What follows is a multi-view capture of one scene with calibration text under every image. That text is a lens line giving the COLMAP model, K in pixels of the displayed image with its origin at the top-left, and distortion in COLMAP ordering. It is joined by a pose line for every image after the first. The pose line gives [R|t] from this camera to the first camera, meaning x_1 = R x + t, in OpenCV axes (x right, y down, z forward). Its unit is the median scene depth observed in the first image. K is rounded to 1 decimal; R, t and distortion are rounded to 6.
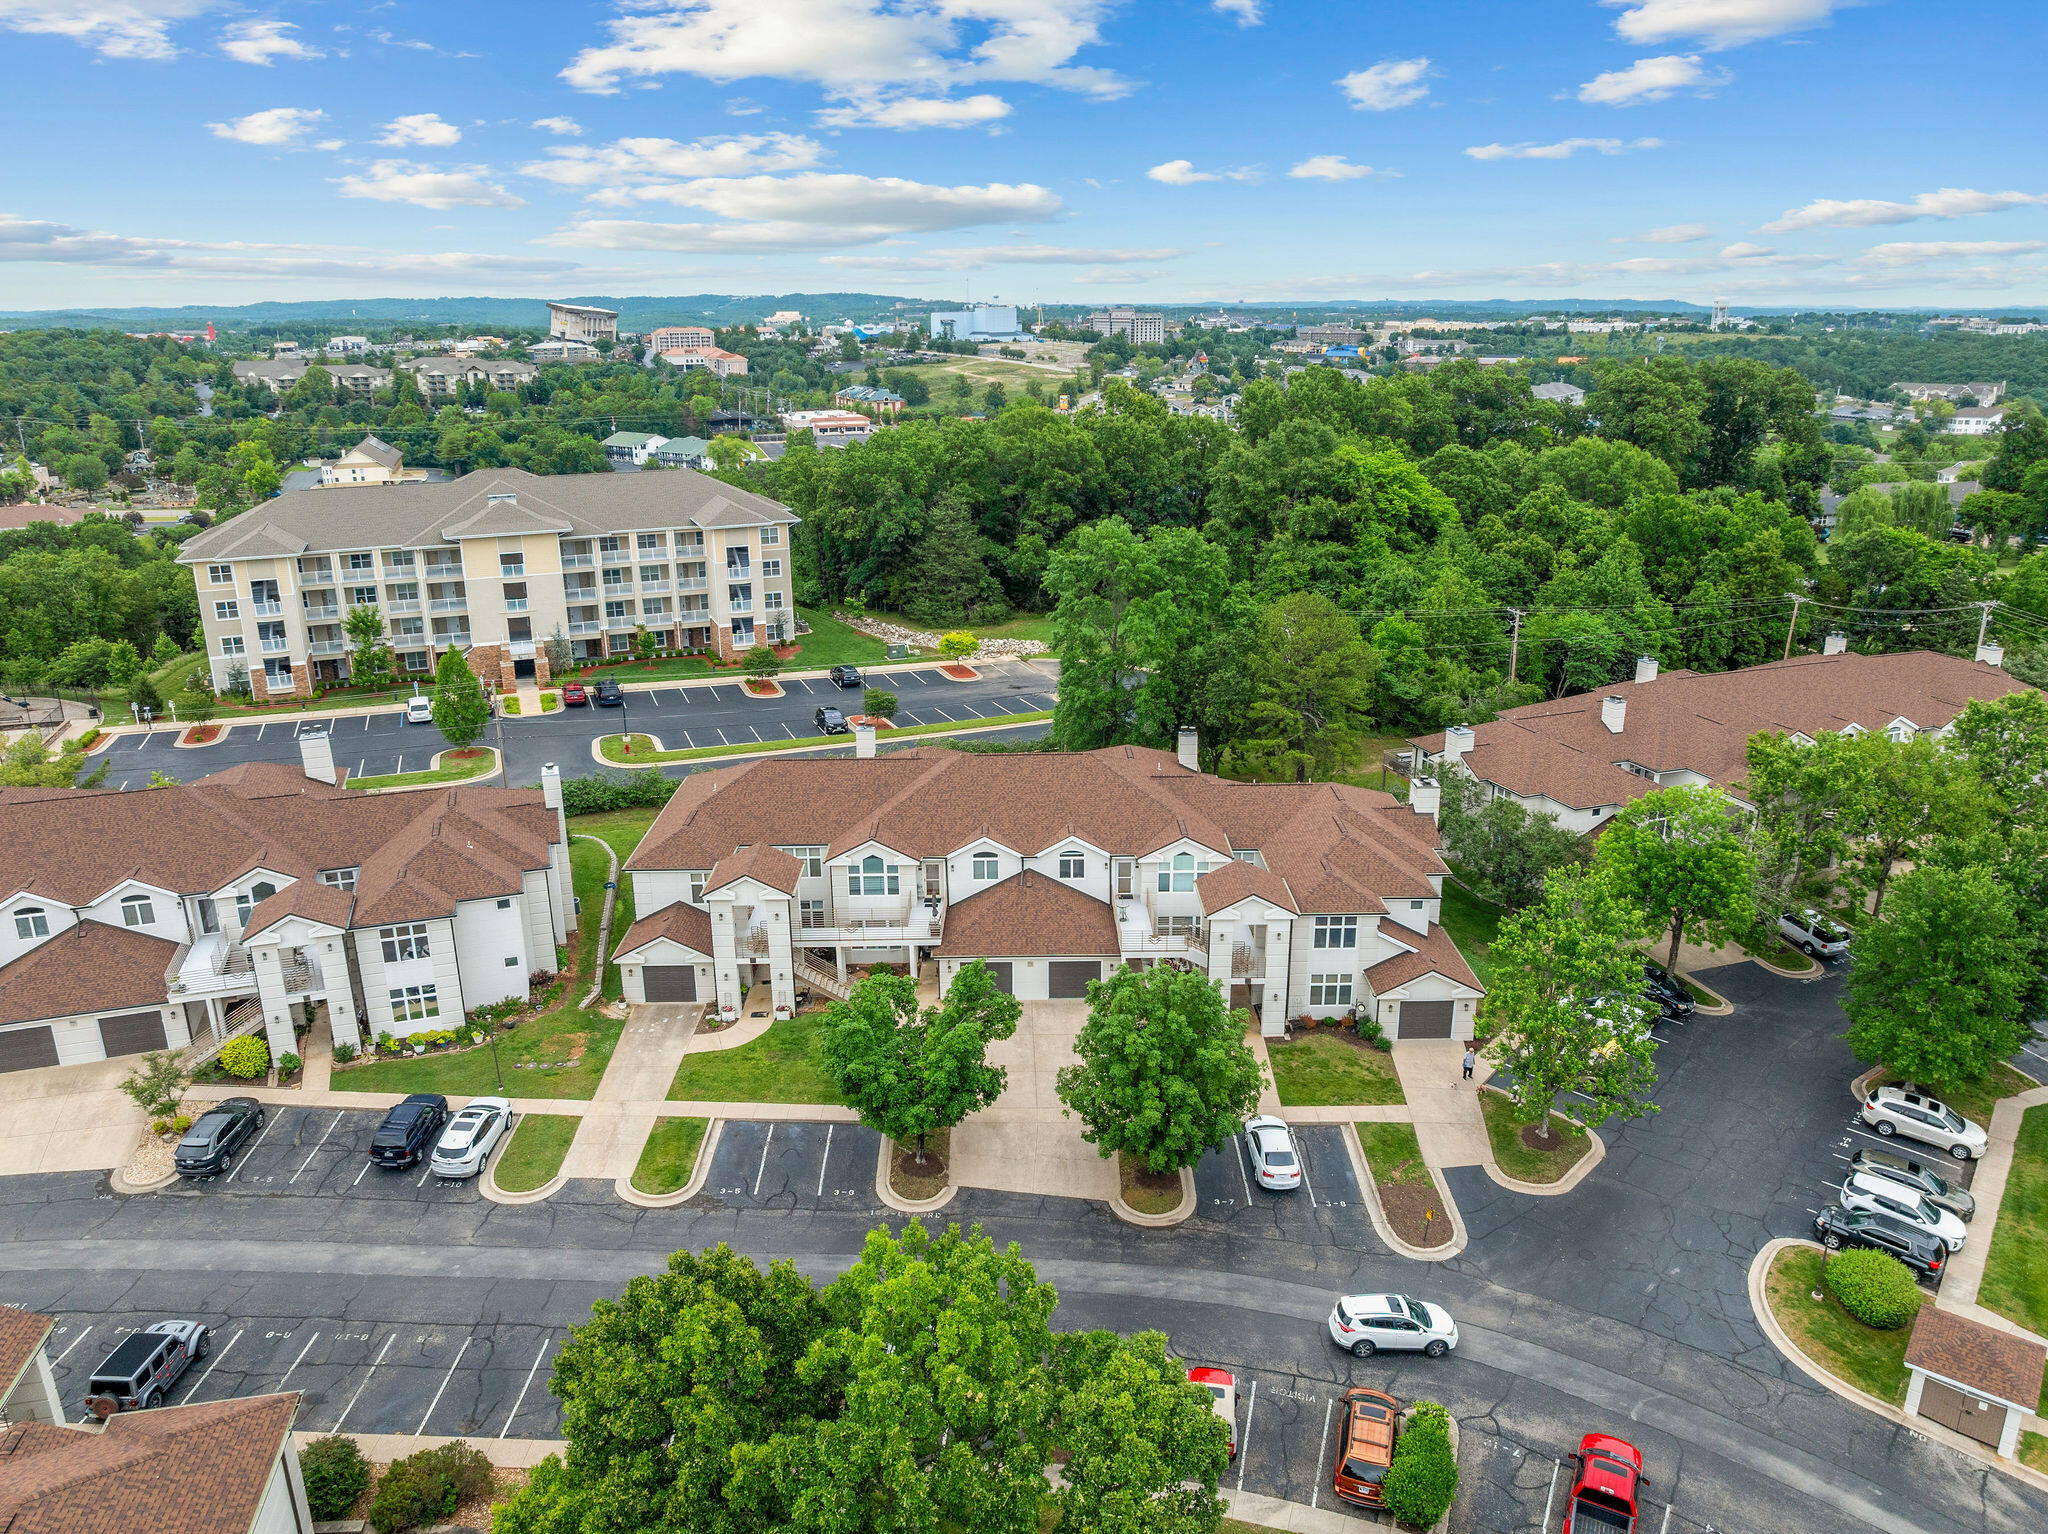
lens RADIAL K [[1448.9, 0, 1029.8], [0, 1448.9, 768.7], [0, 0, 1]] dist [-0.038822, 0.005923]
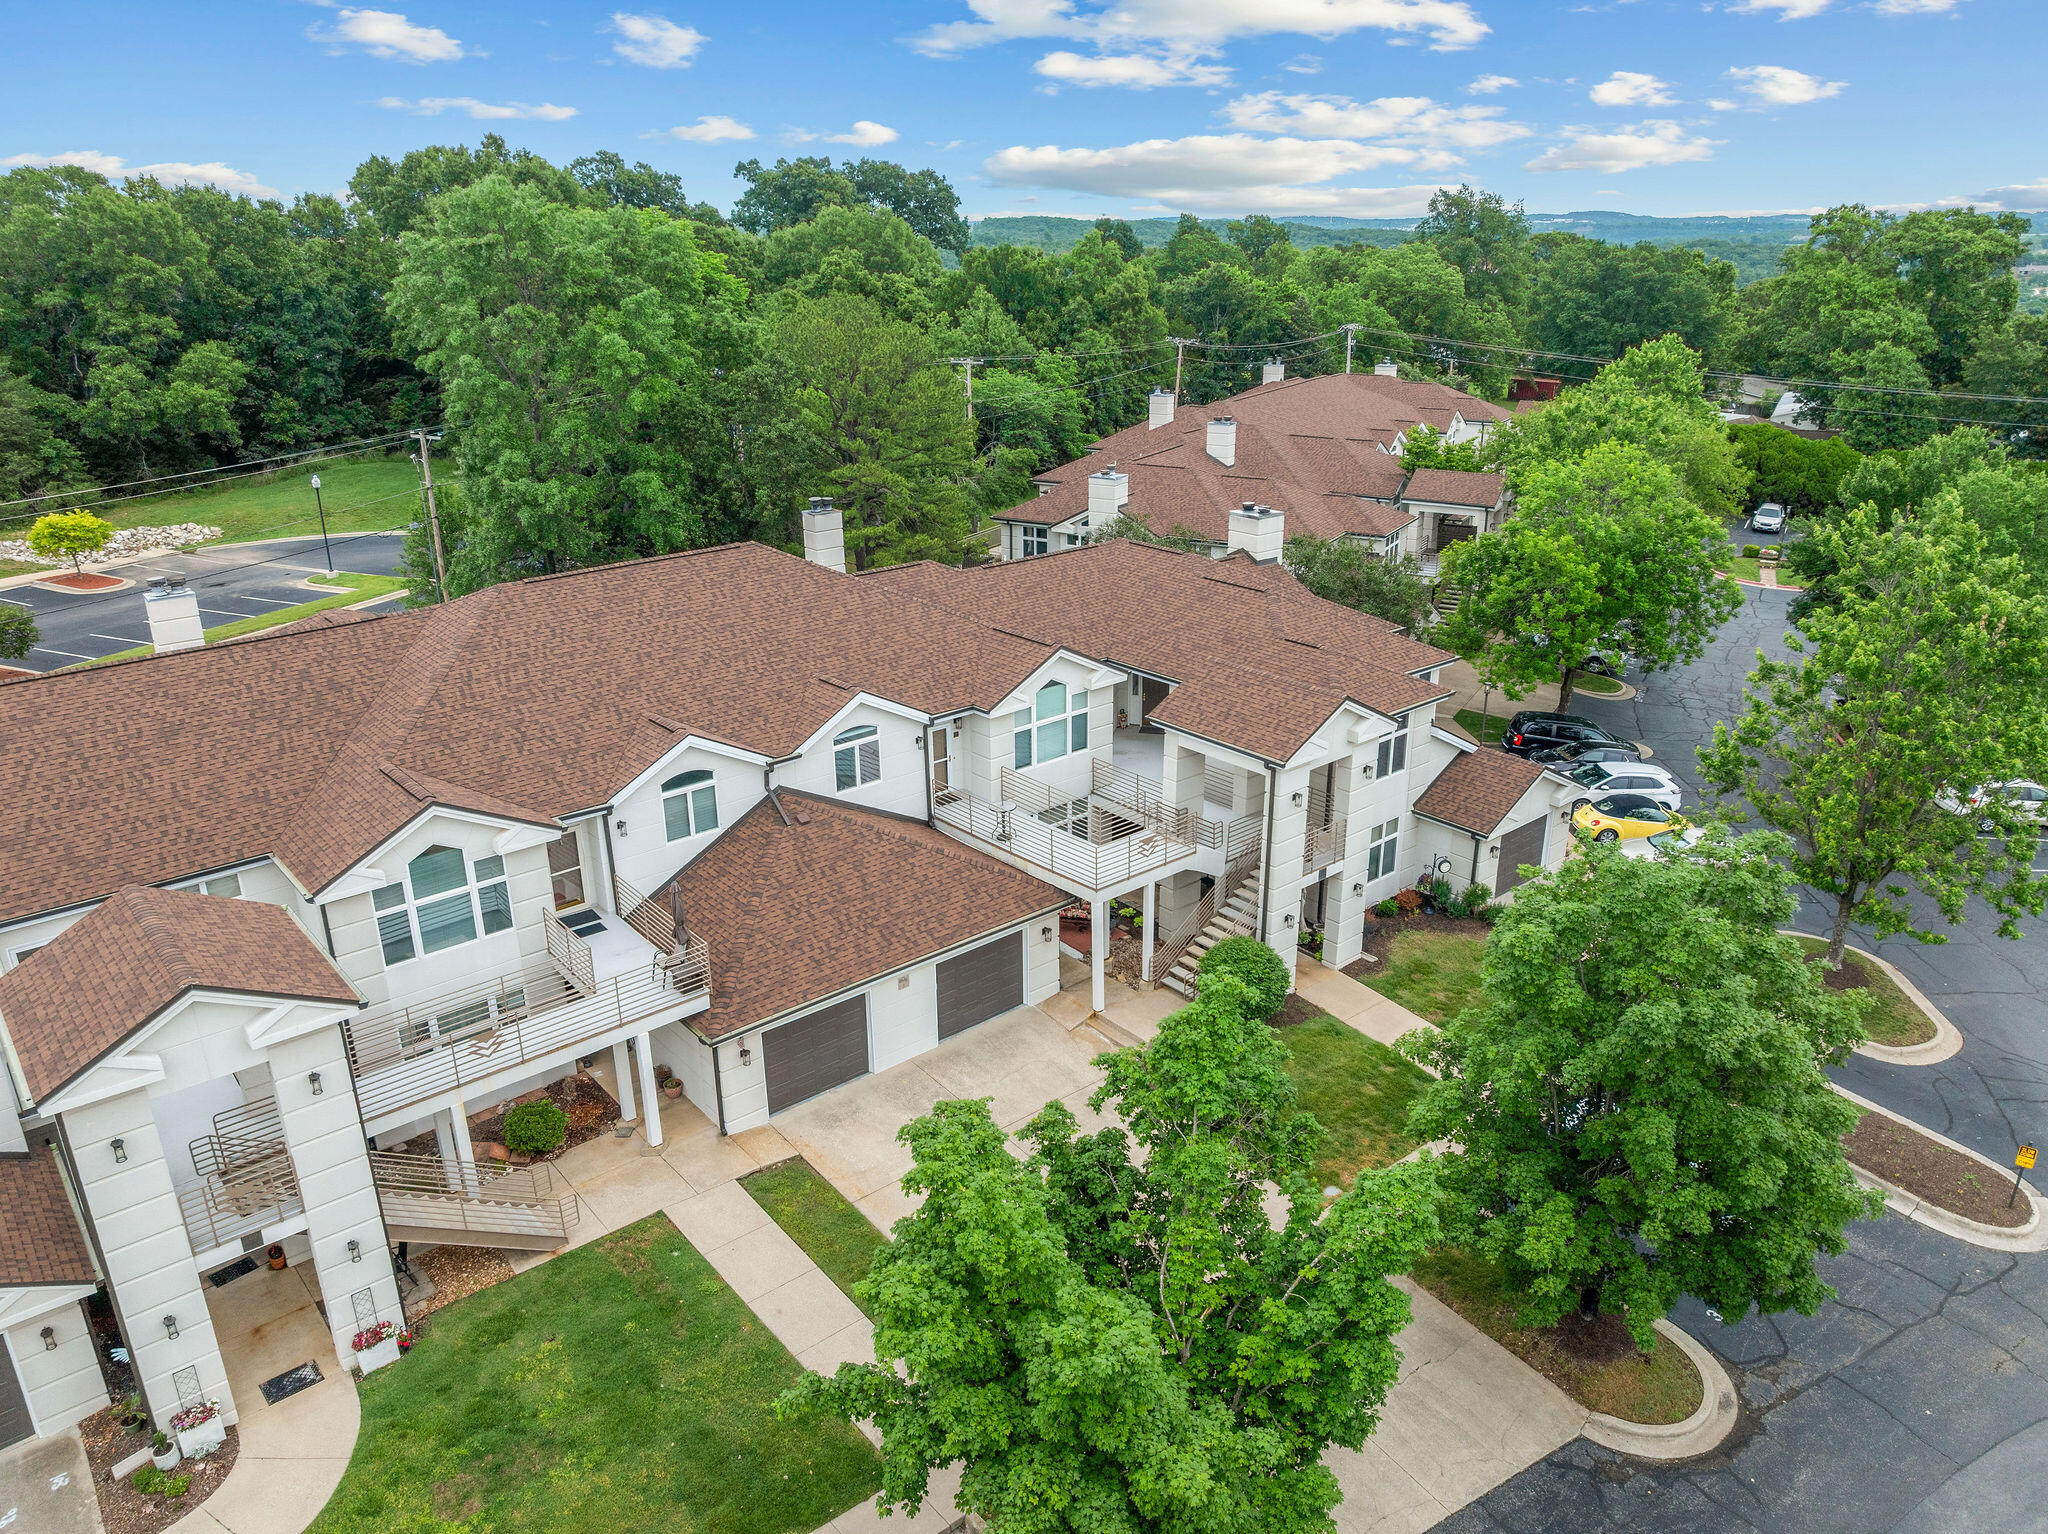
lens RADIAL K [[1439.6, 0, 1024.0], [0, 1439.6, 767.0], [0, 0, 1]] dist [-0.031693, 0.001988]
pose [[0.768058, -0.228555, 0.598205, -0.207927], [0.200764, 0.972987, 0.113978, 0.027354], [-0.608096, 0.032556, 0.793196, 0.598510]]
